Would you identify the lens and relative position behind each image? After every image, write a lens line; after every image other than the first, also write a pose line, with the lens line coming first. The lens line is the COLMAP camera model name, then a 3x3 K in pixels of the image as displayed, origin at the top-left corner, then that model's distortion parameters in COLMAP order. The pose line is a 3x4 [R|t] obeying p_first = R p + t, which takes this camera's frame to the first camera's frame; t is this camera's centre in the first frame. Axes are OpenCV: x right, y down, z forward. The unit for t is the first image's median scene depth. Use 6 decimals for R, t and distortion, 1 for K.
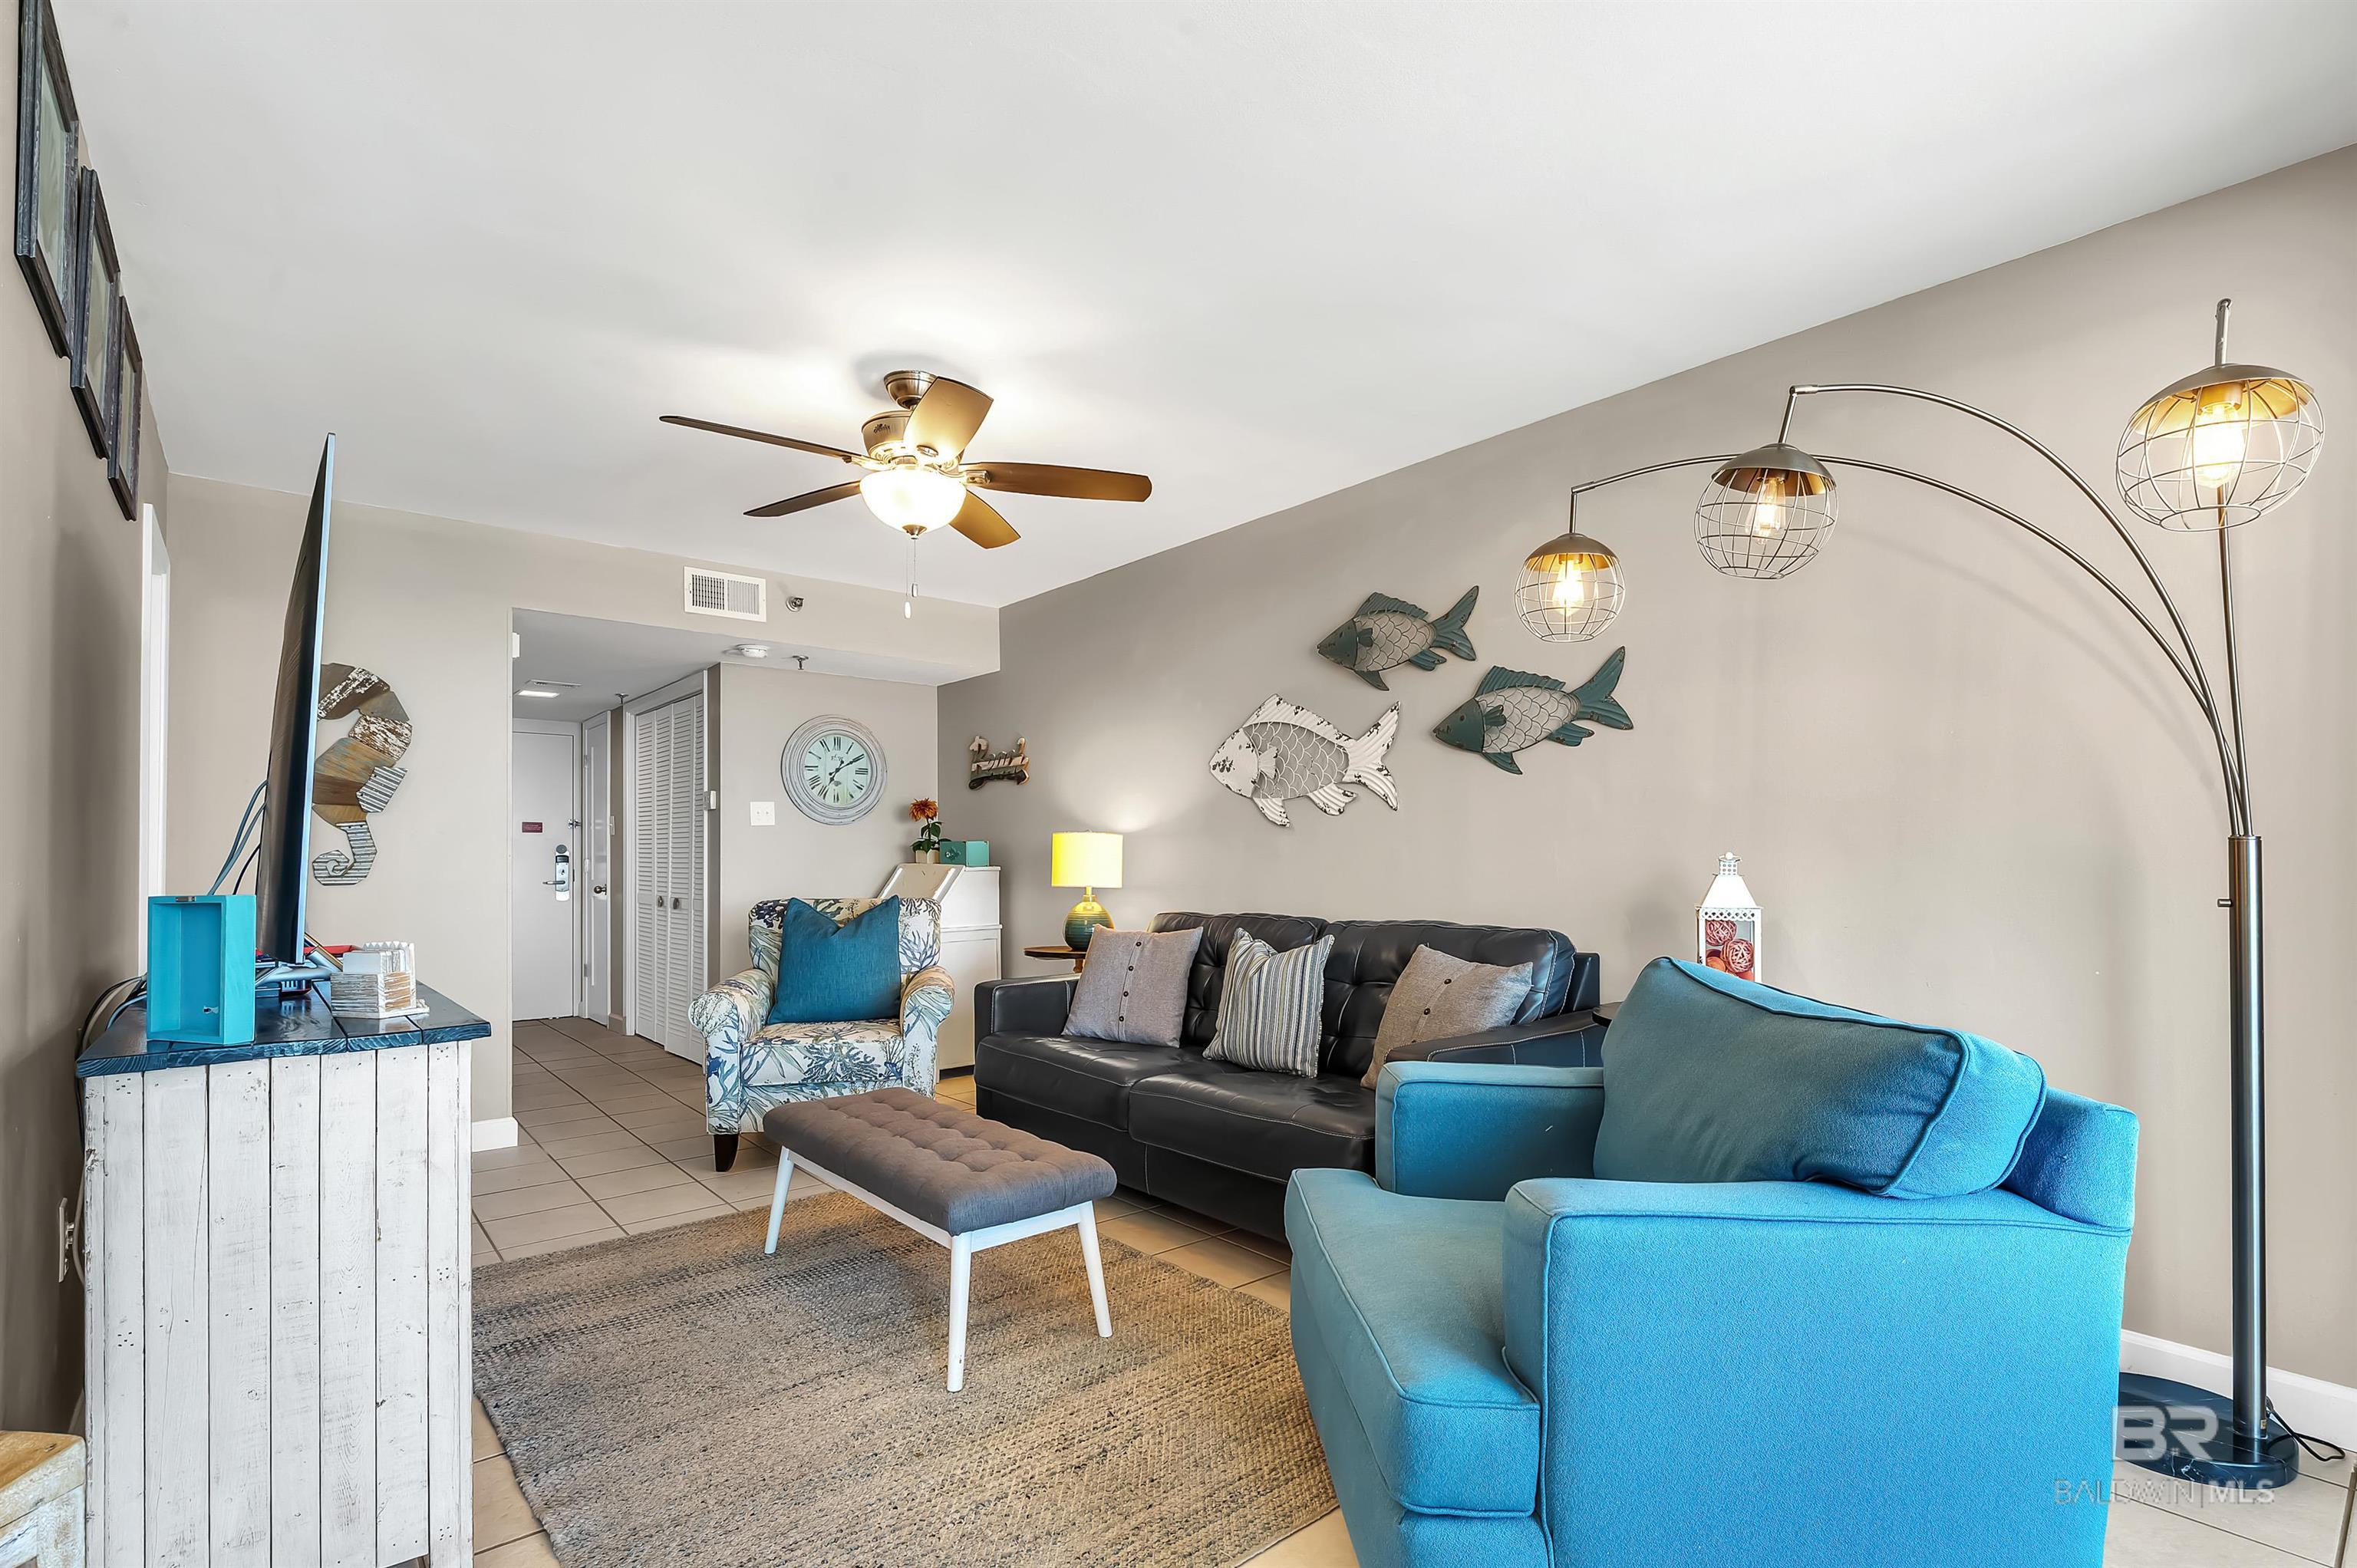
lens RADIAL K [[1115.9, 0, 1184.9], [0, 1115.9, 852.8], [0, 0, 1]] dist [-0.001168, -0.000117]
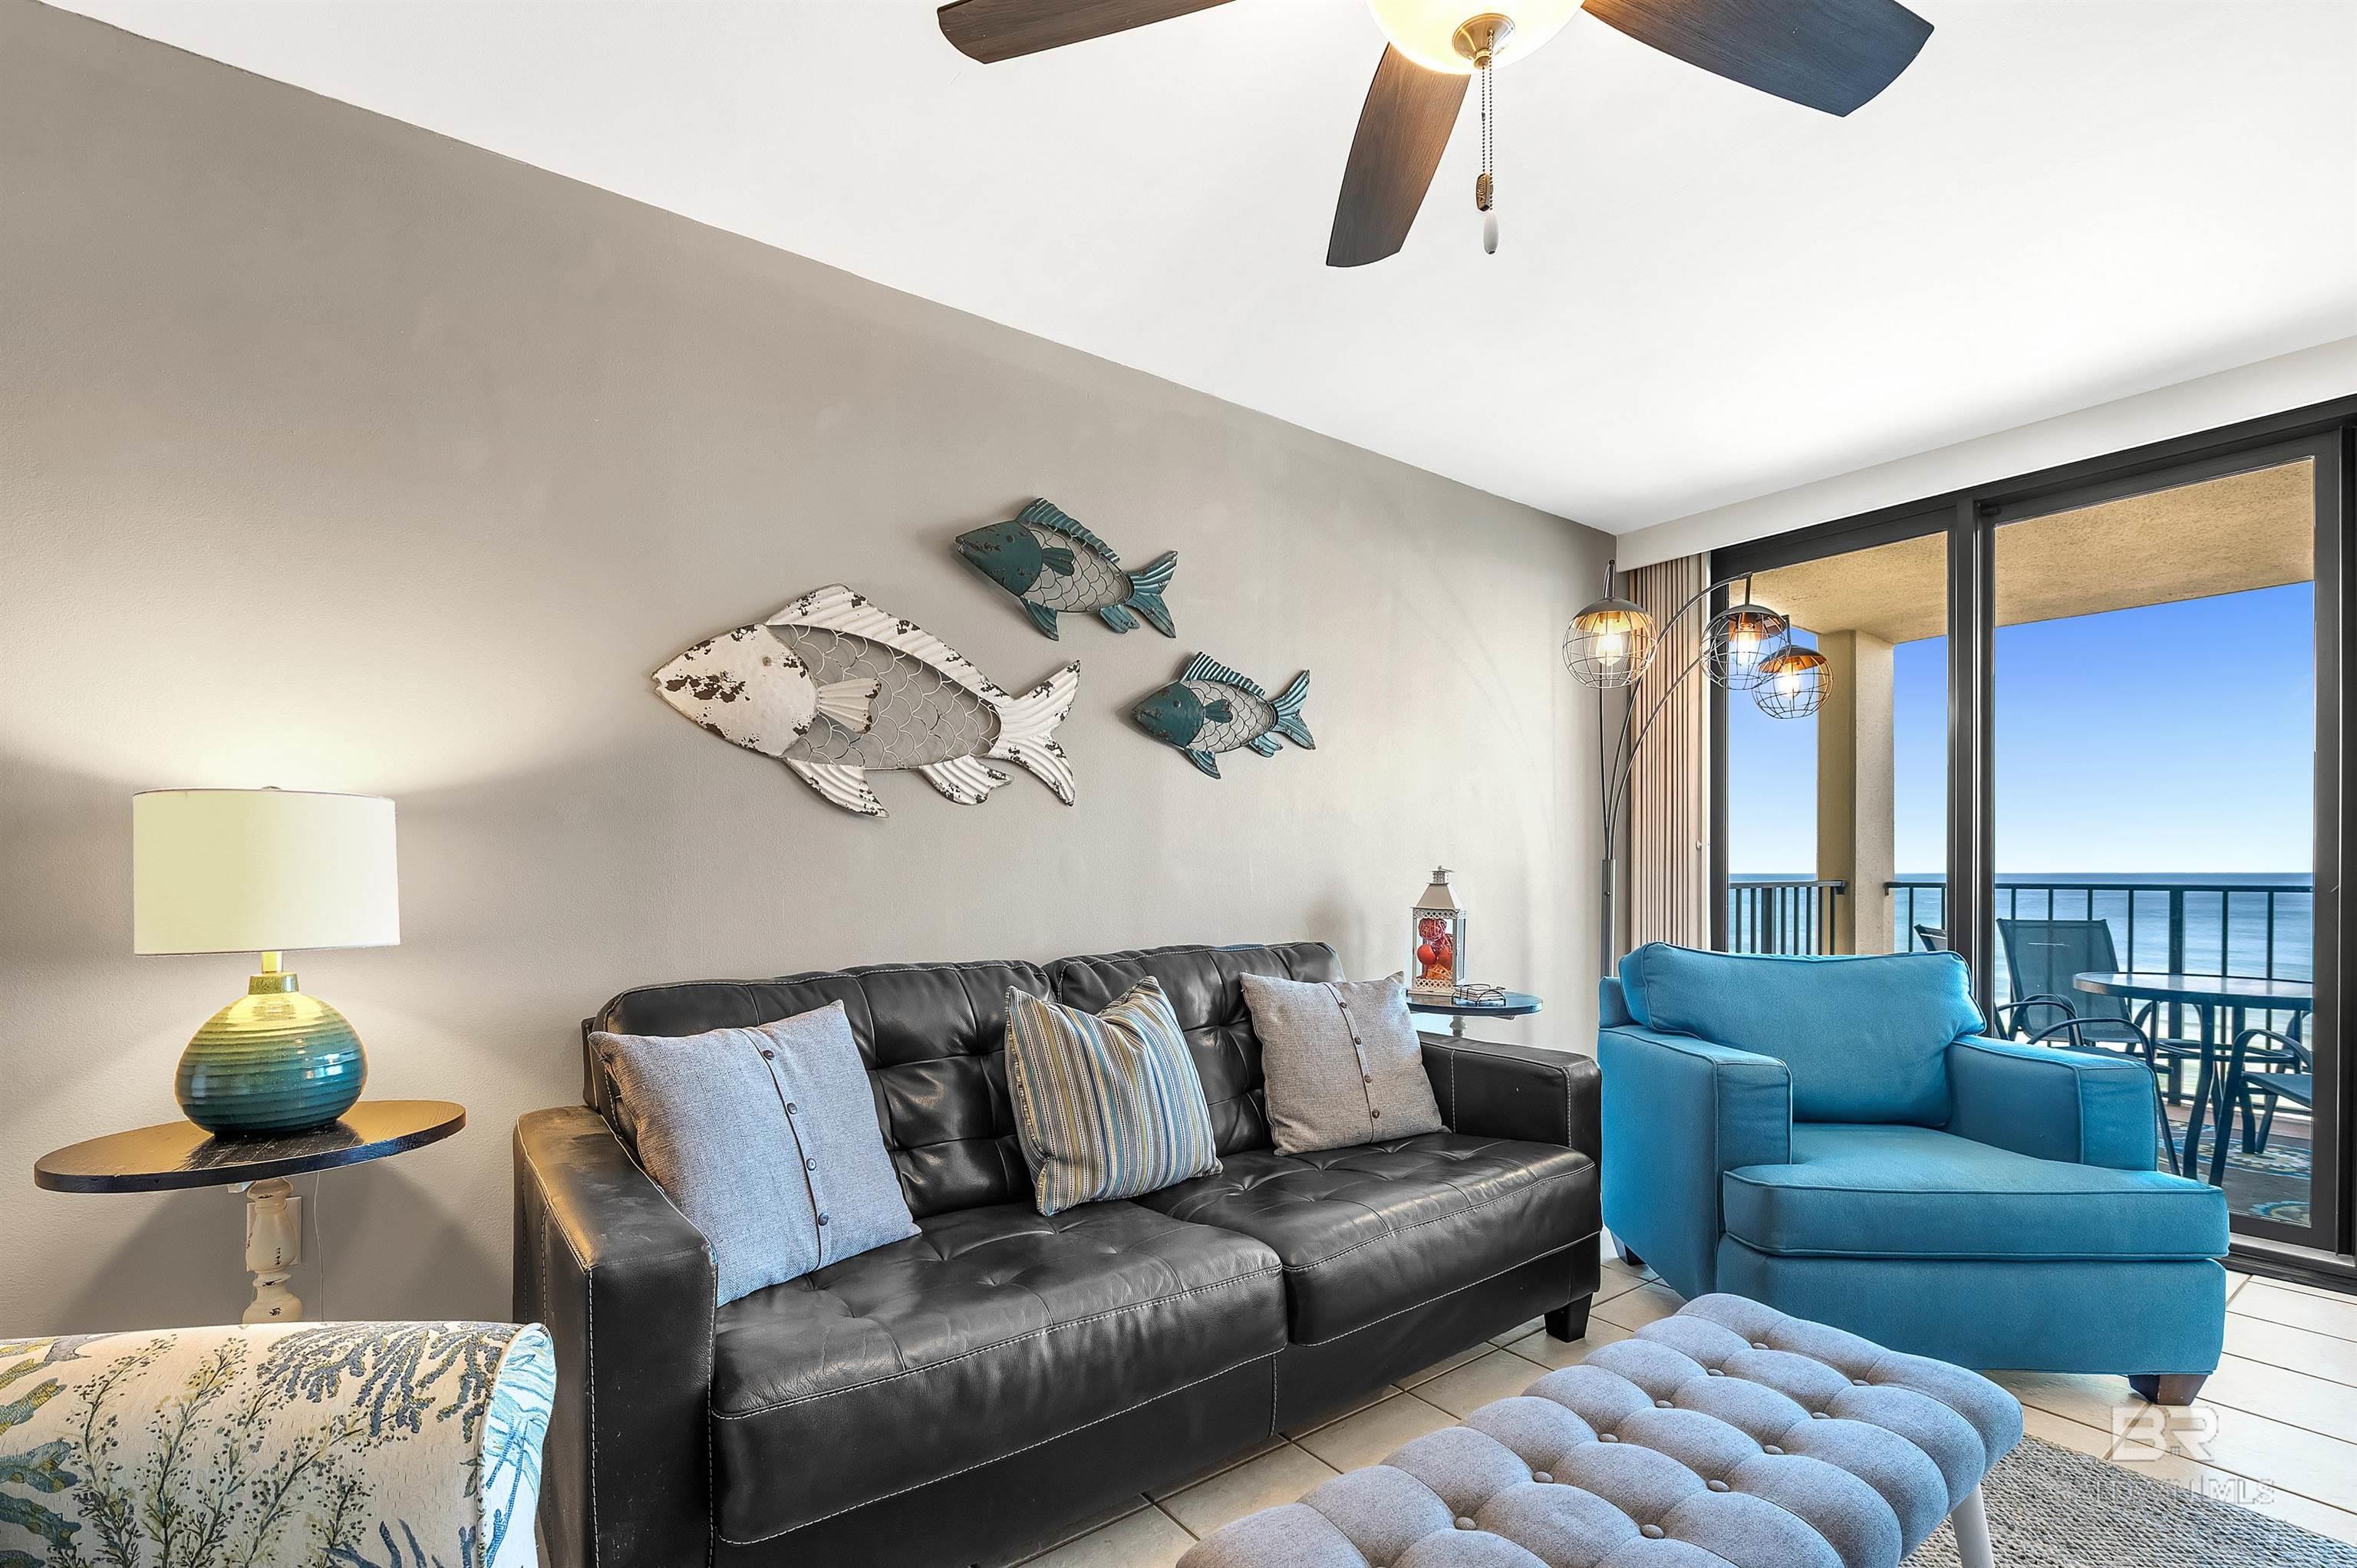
lens RADIAL K [[1051.4, 0, 1191.2], [0, 1051.4, 884.4], [0, 0, 1]] dist [-0.004708, -0.000302]
pose [[0.047726, -0.010526, 0.998805, -0.452733], [-0.005647, 0.999926, 0.010808, 0.005954], [-0.998845, -0.006156, 0.047663, 0.785692]]
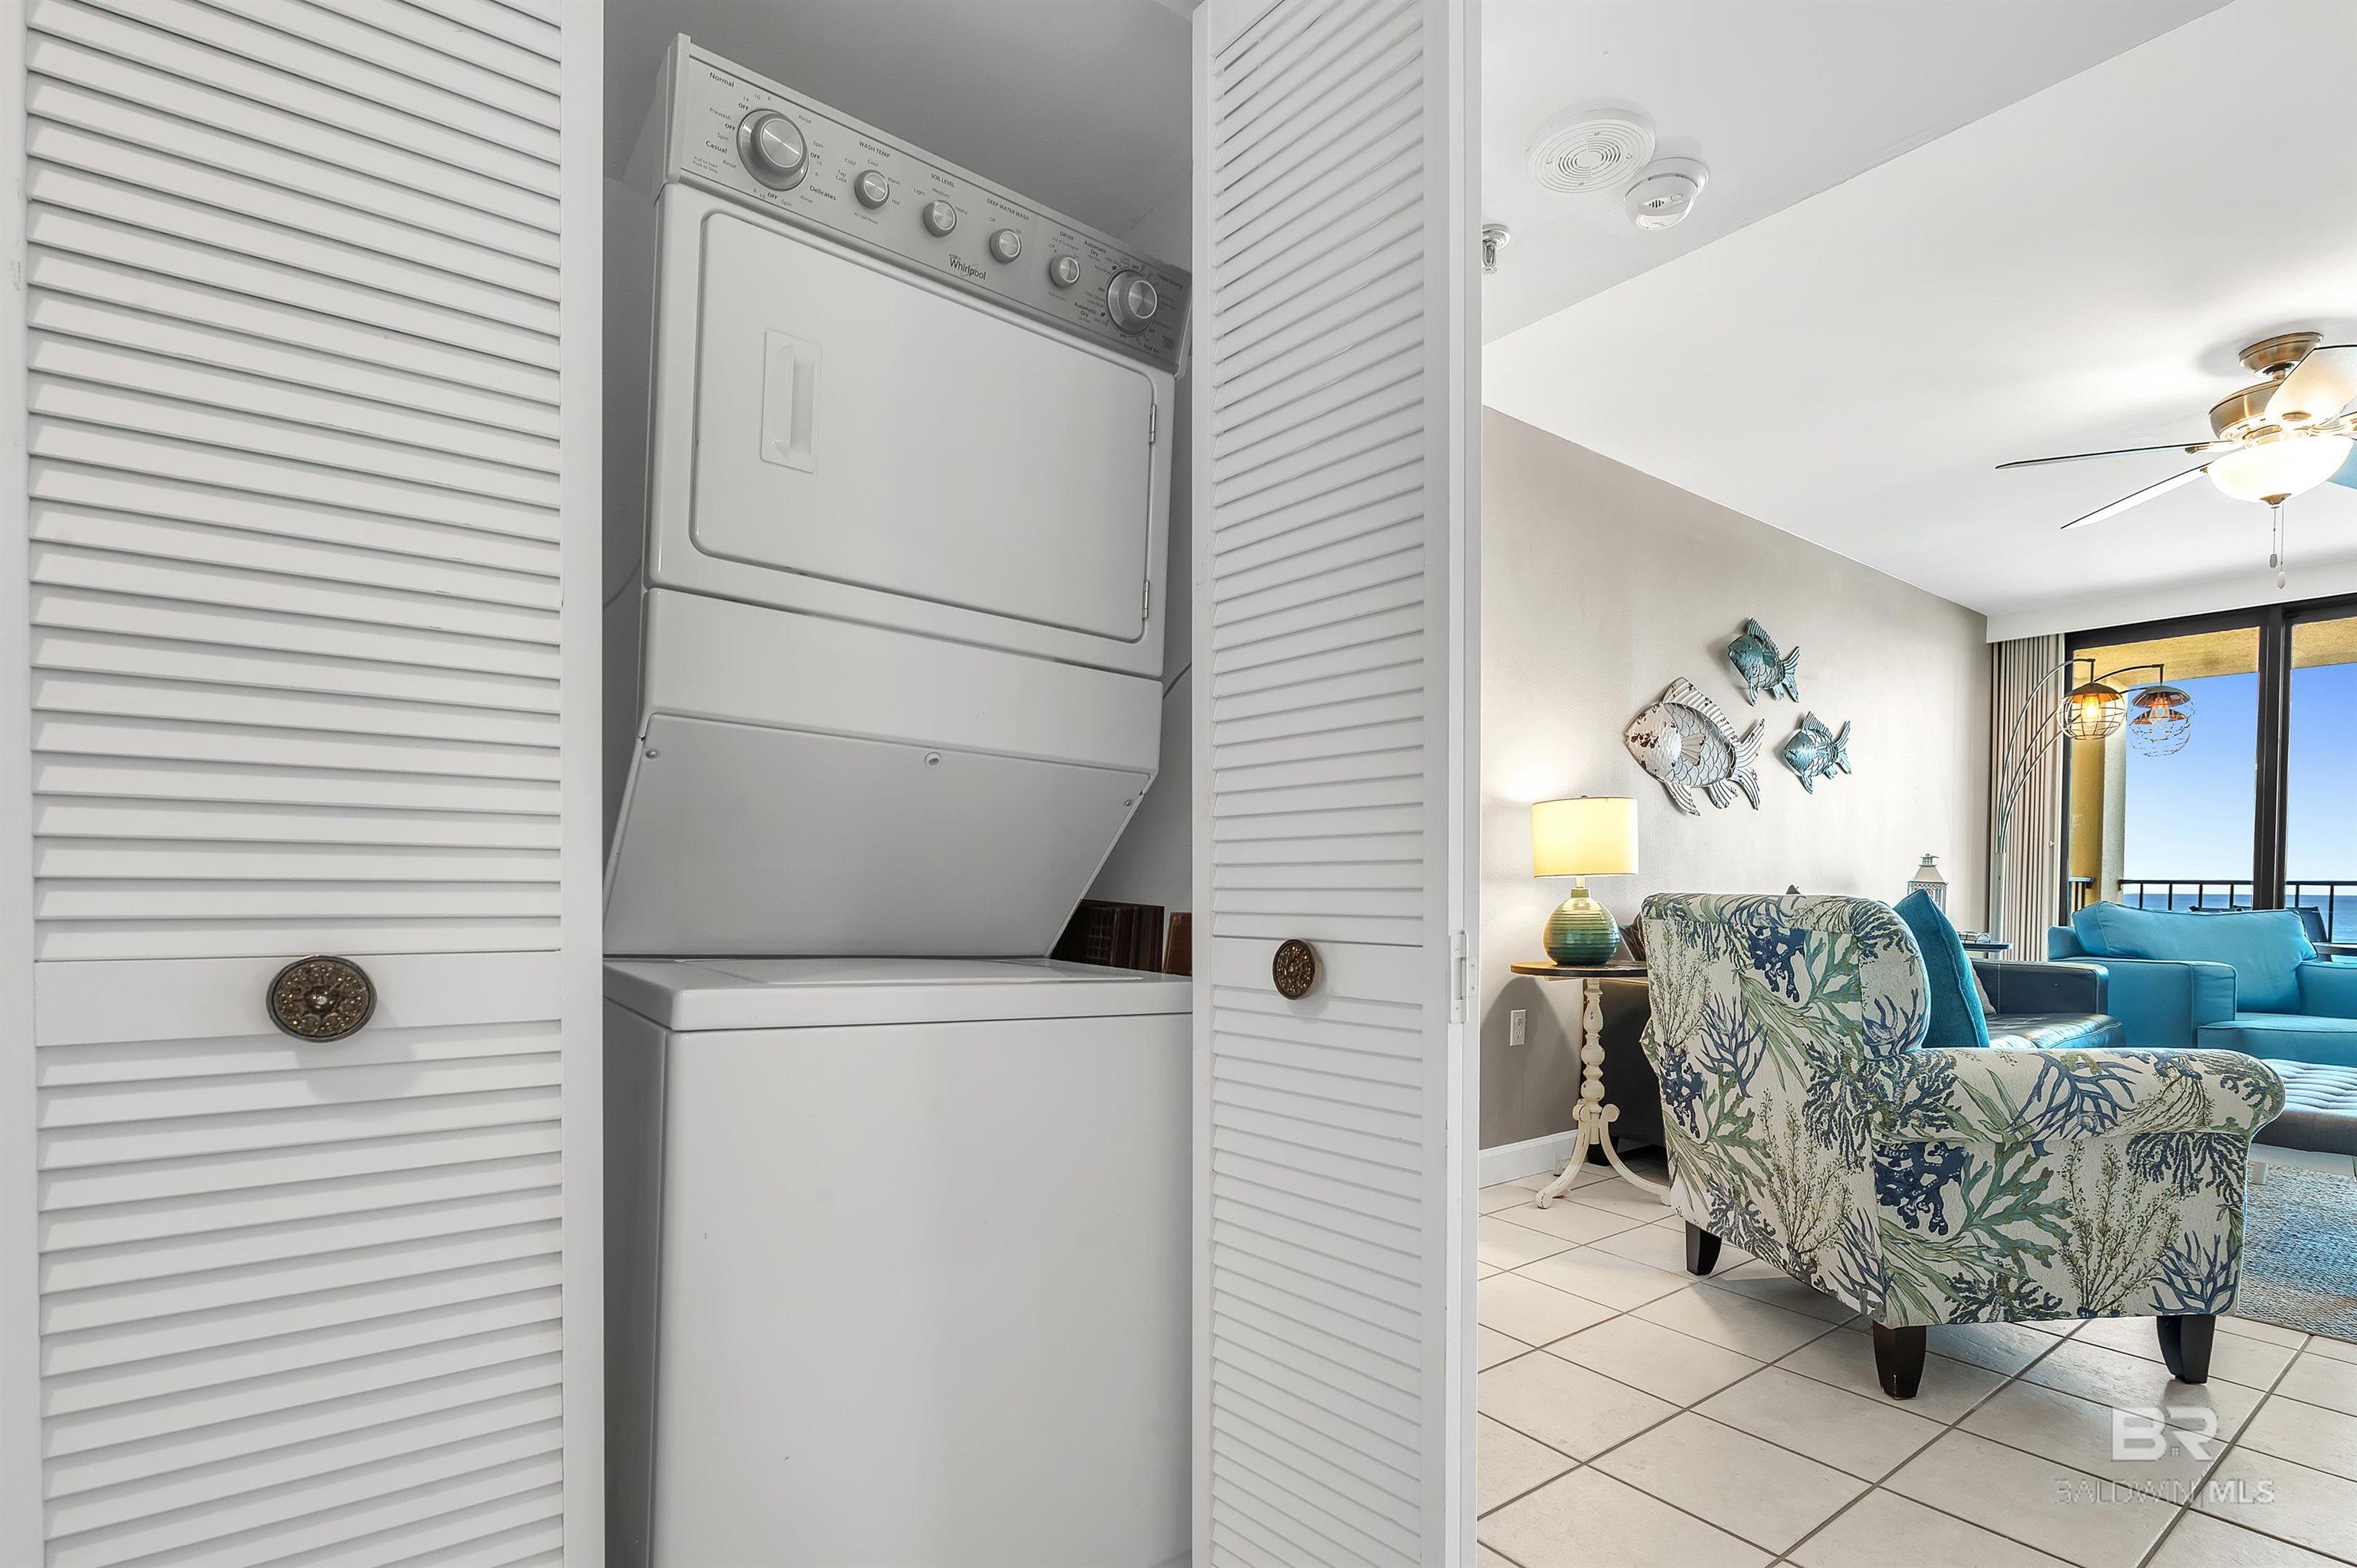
lens RADIAL K [[1108.9, 0, 1204.2], [0, 1108.9, 910.4], [0, 0, 1]] dist [-0.004777, -0.000786]
pose [[0.042077, -0.024006, 0.998826, -0.905497], [-0.017135, 0.999547, 0.024745, 0.044499], [-0.998967, -0.018156, 0.041646, 1.365437]]
